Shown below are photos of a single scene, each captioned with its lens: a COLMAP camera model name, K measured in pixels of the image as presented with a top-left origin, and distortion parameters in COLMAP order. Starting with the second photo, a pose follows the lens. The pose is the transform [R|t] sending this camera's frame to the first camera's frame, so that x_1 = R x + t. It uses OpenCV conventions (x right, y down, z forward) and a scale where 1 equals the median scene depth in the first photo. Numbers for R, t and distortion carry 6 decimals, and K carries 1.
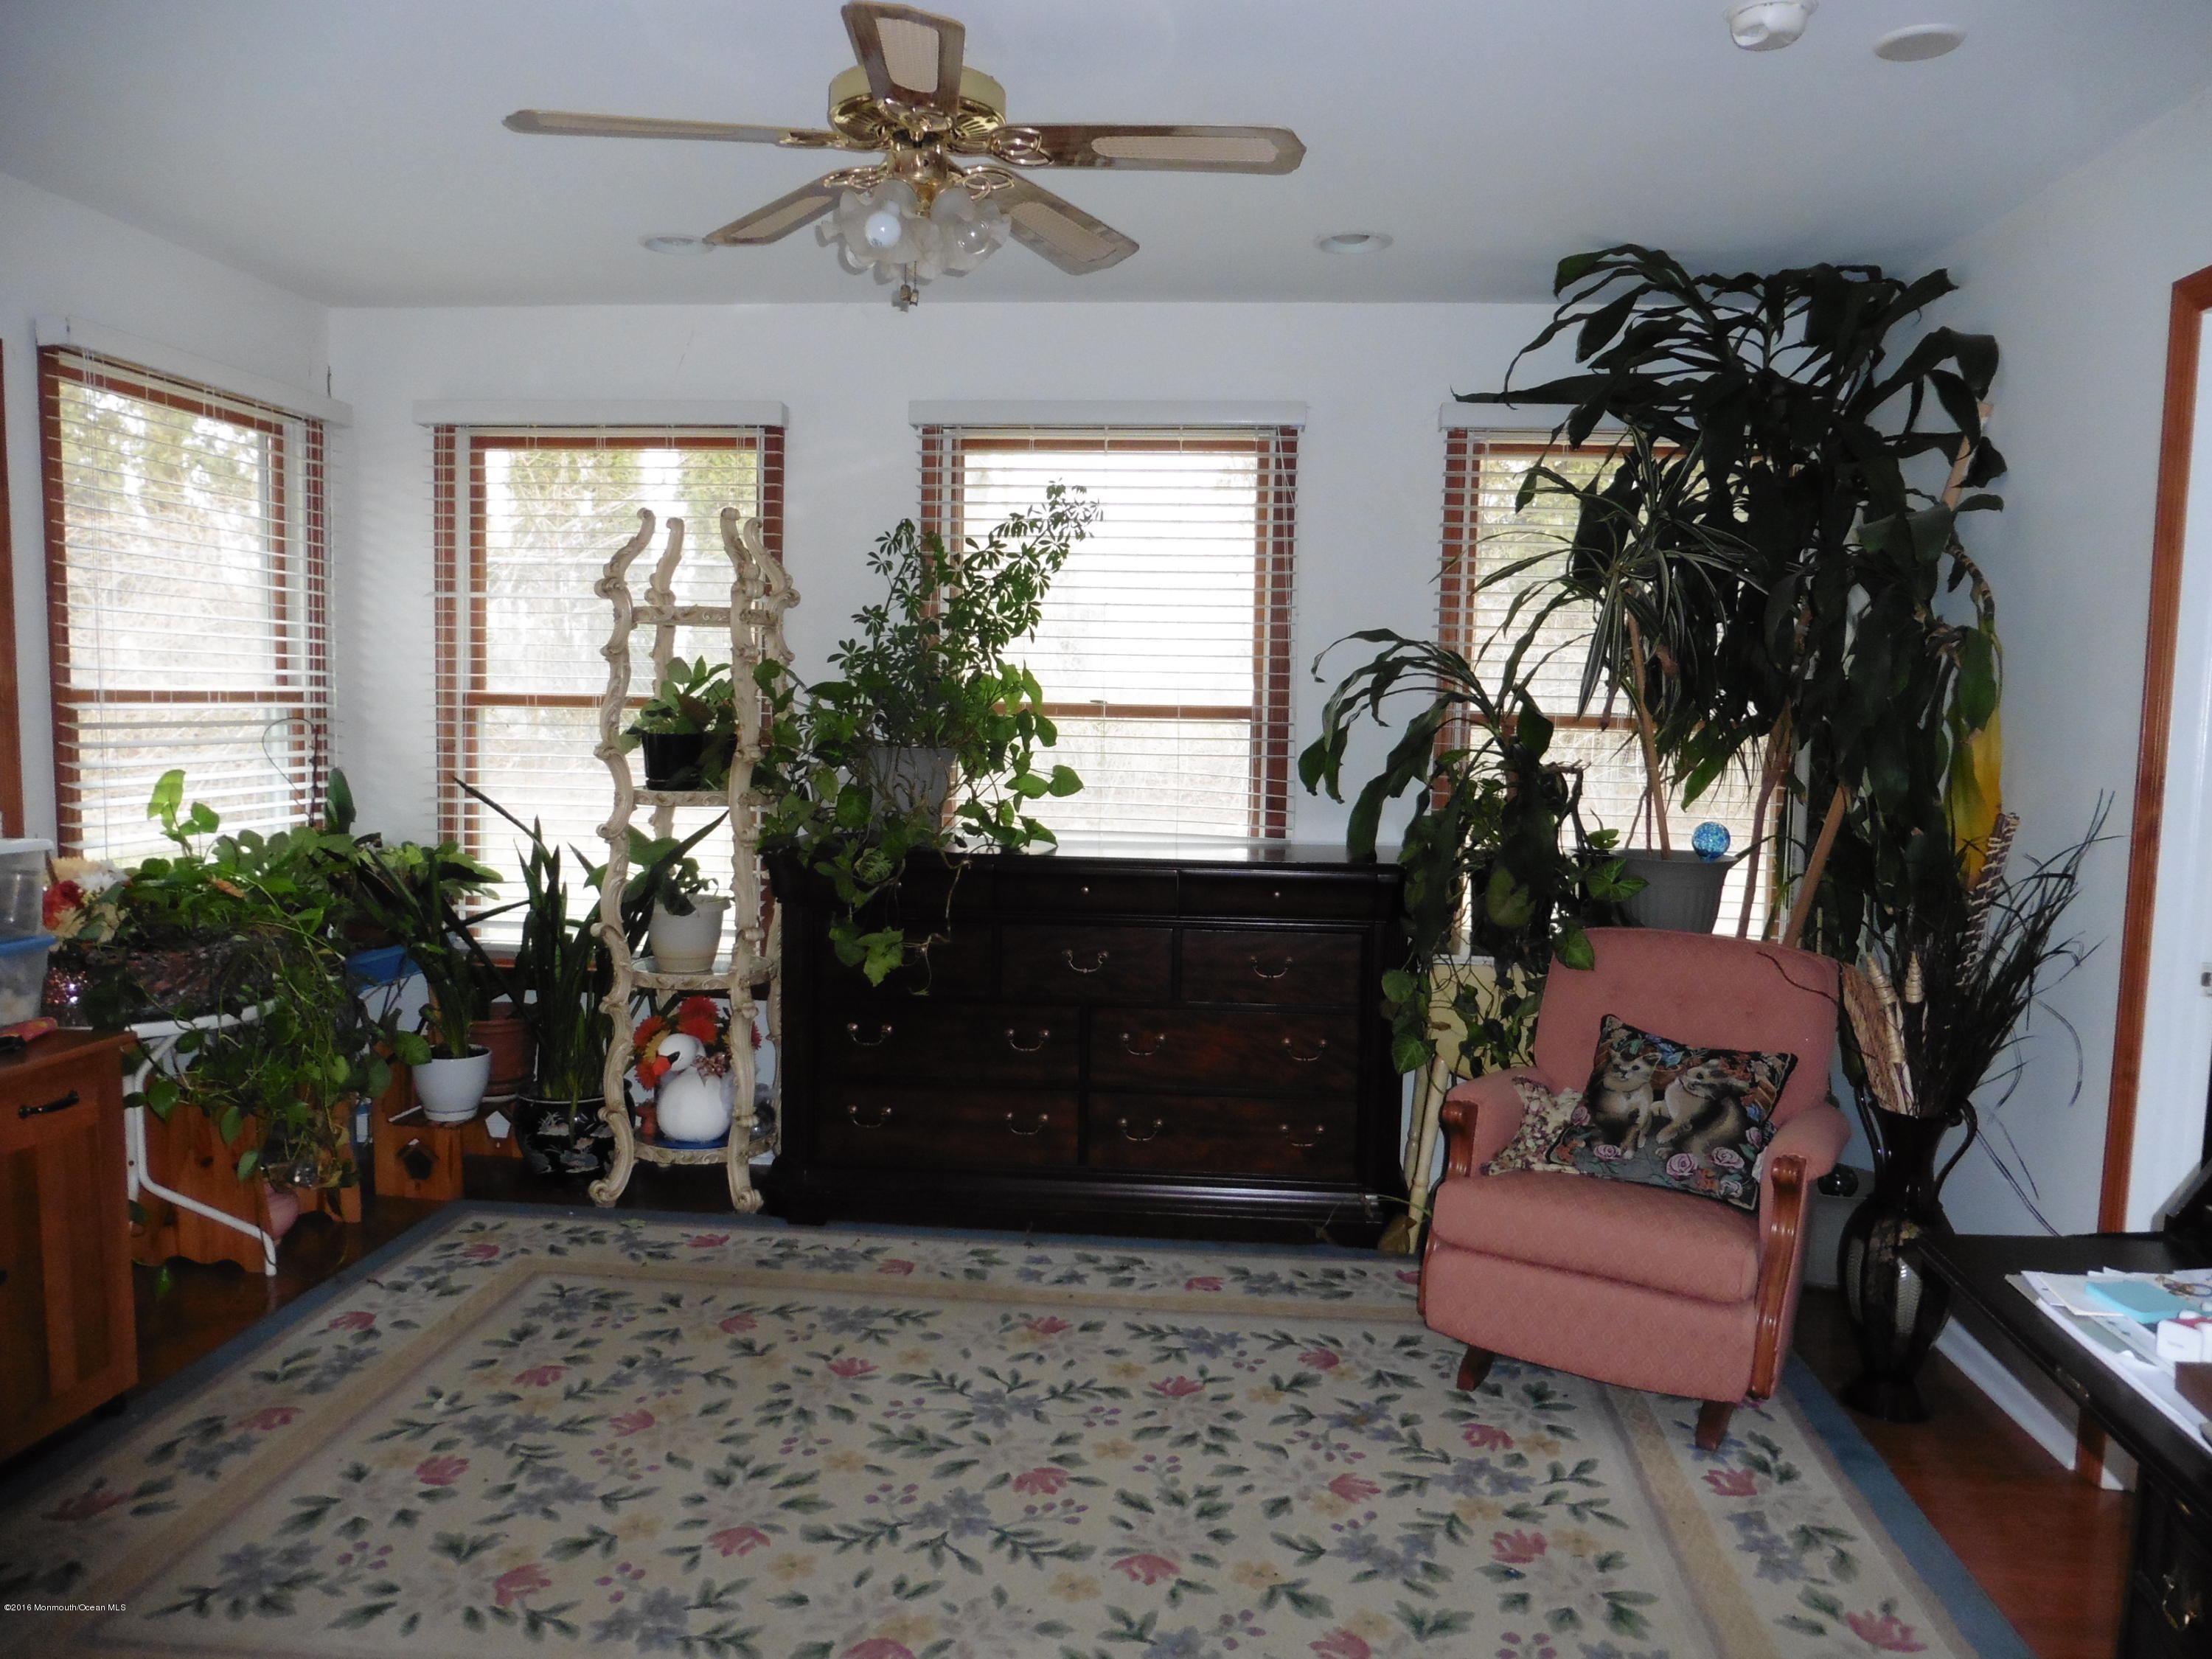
lens RADIAL K [[1589.9, 0, 1103.0], [0, 1589.9, 829.5], [0, 0, 1]] dist [-0.074538, 0.046261]
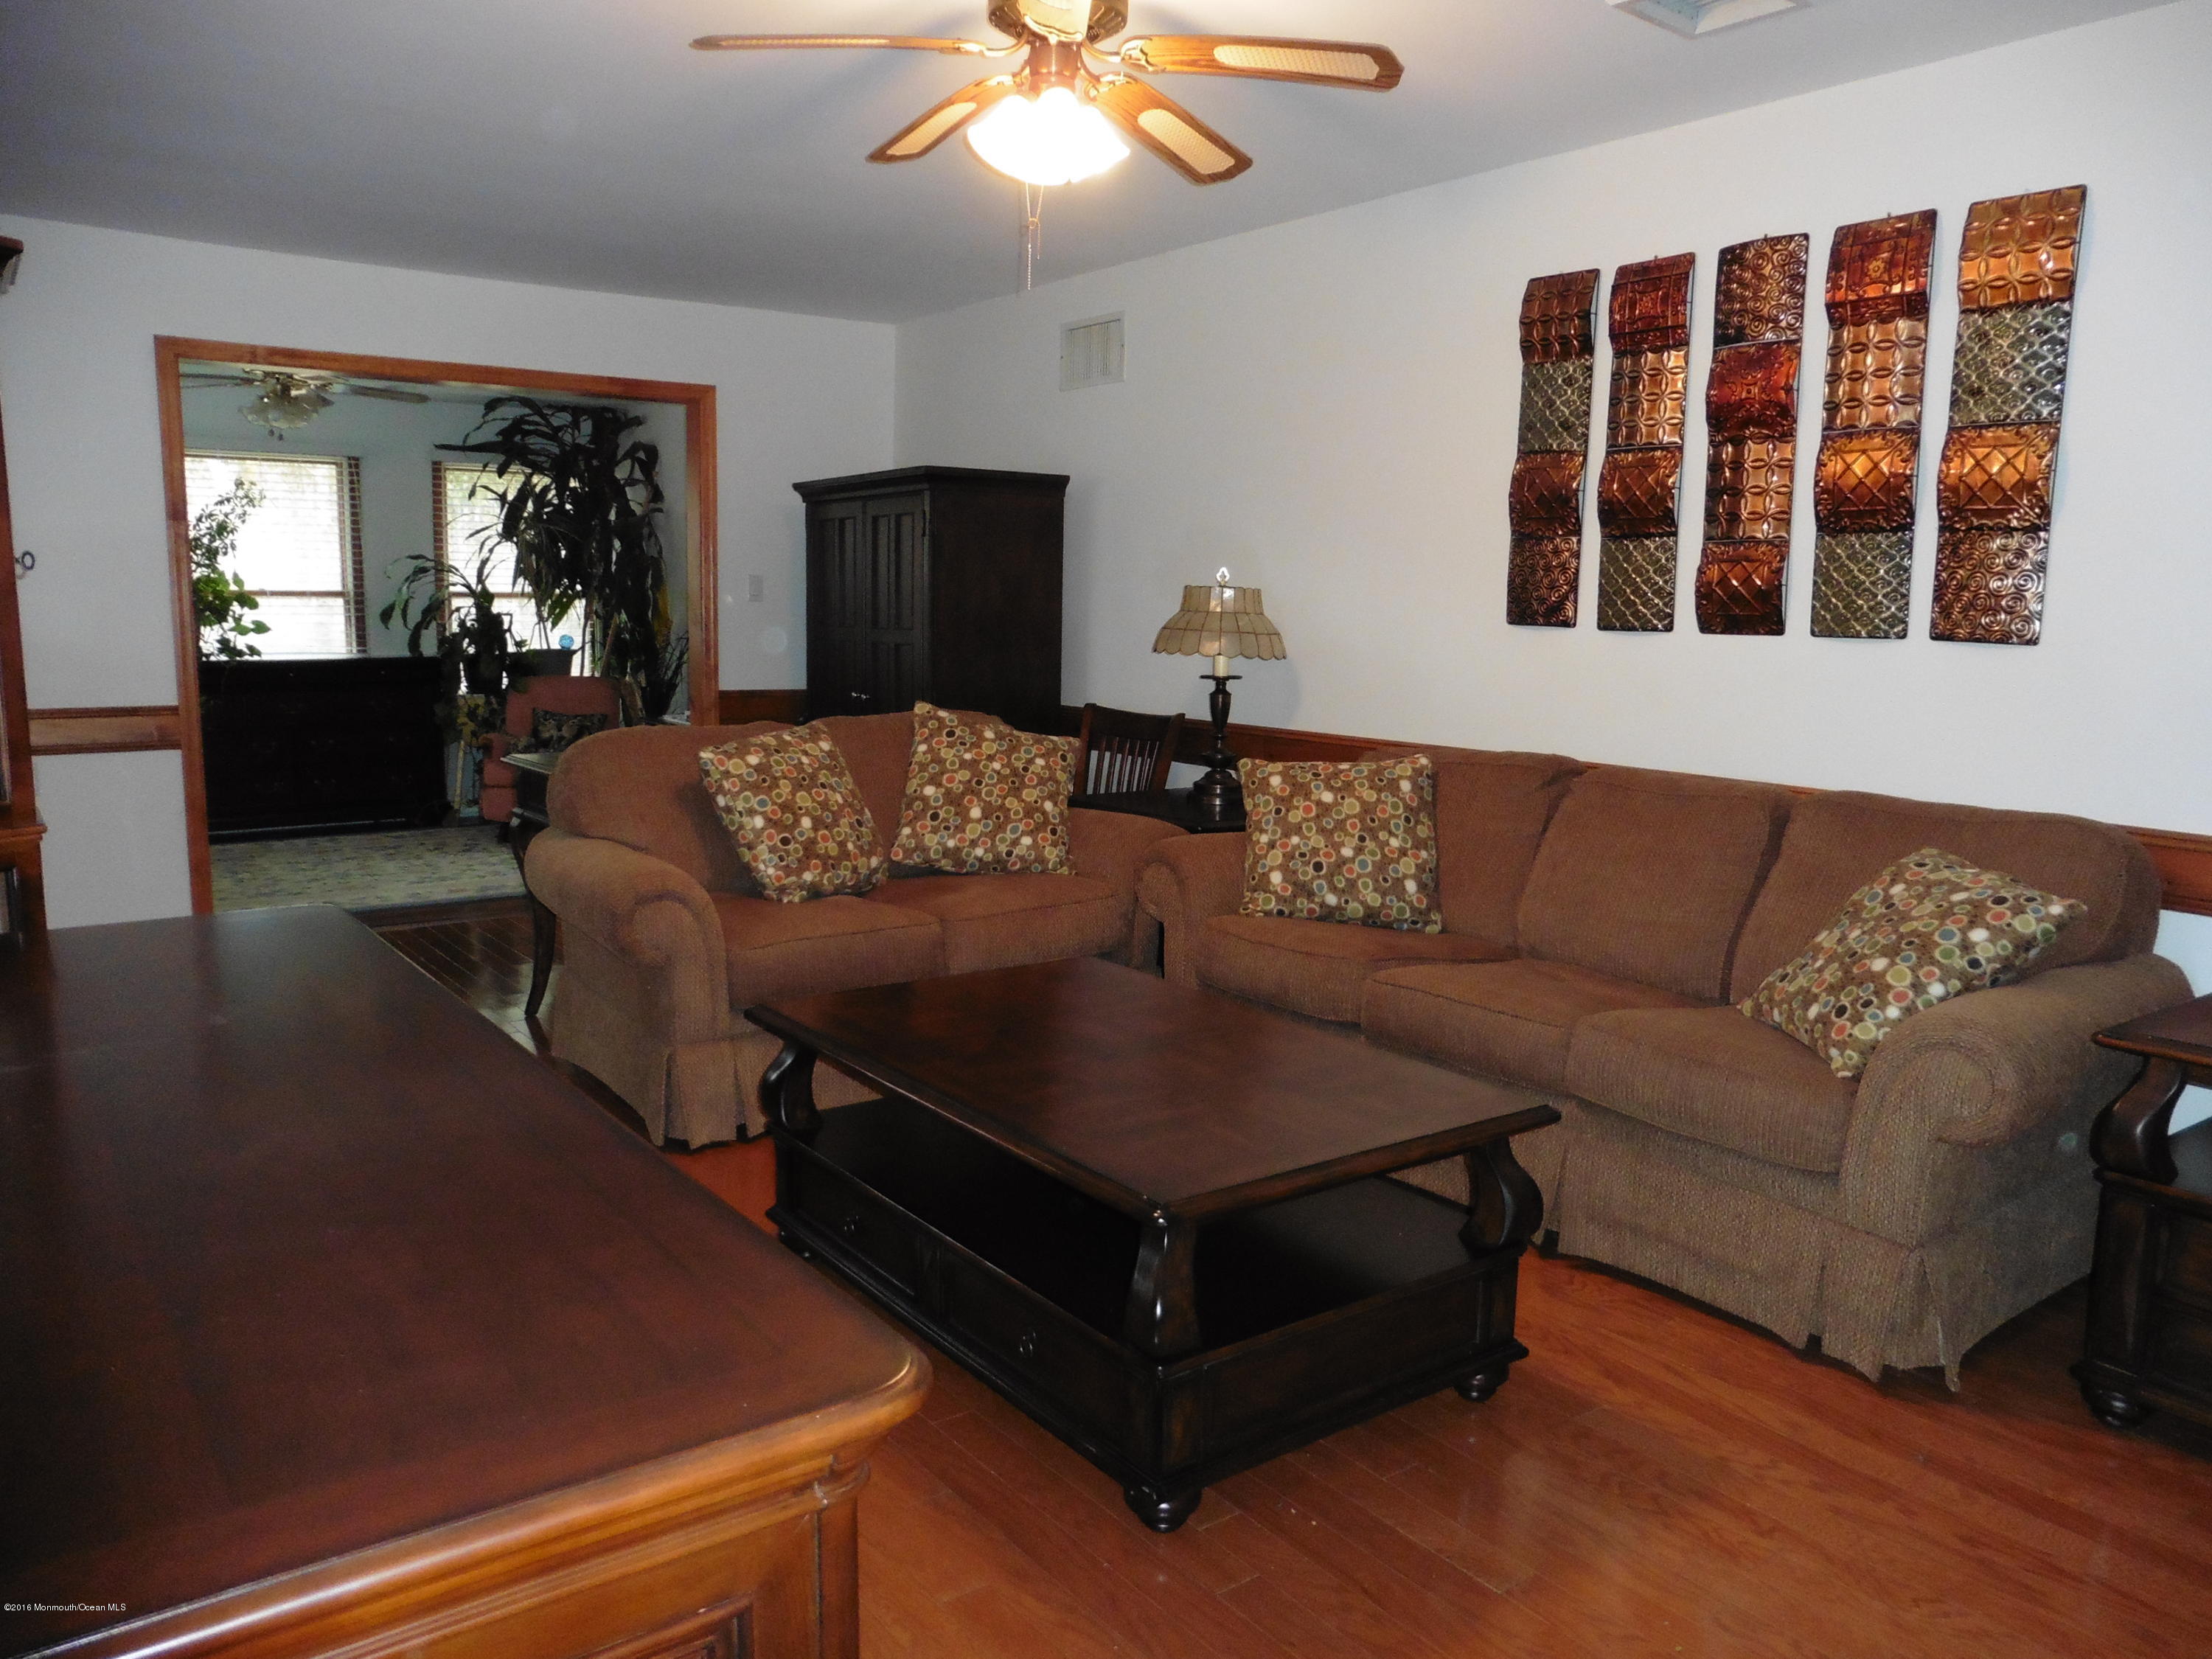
lens RADIAL K [[1589.9, 0, 1103.0], [0, 1589.9, 829.5], [0, 0, 1]] dist [-0.074538, 0.046261]
pose [[0.743871, -0.104750, 0.660063, -0.613848], [0.059948, 0.994117, 0.090204, 0.121177], [-0.665629, -0.027530, 0.745775, -1.331478]]
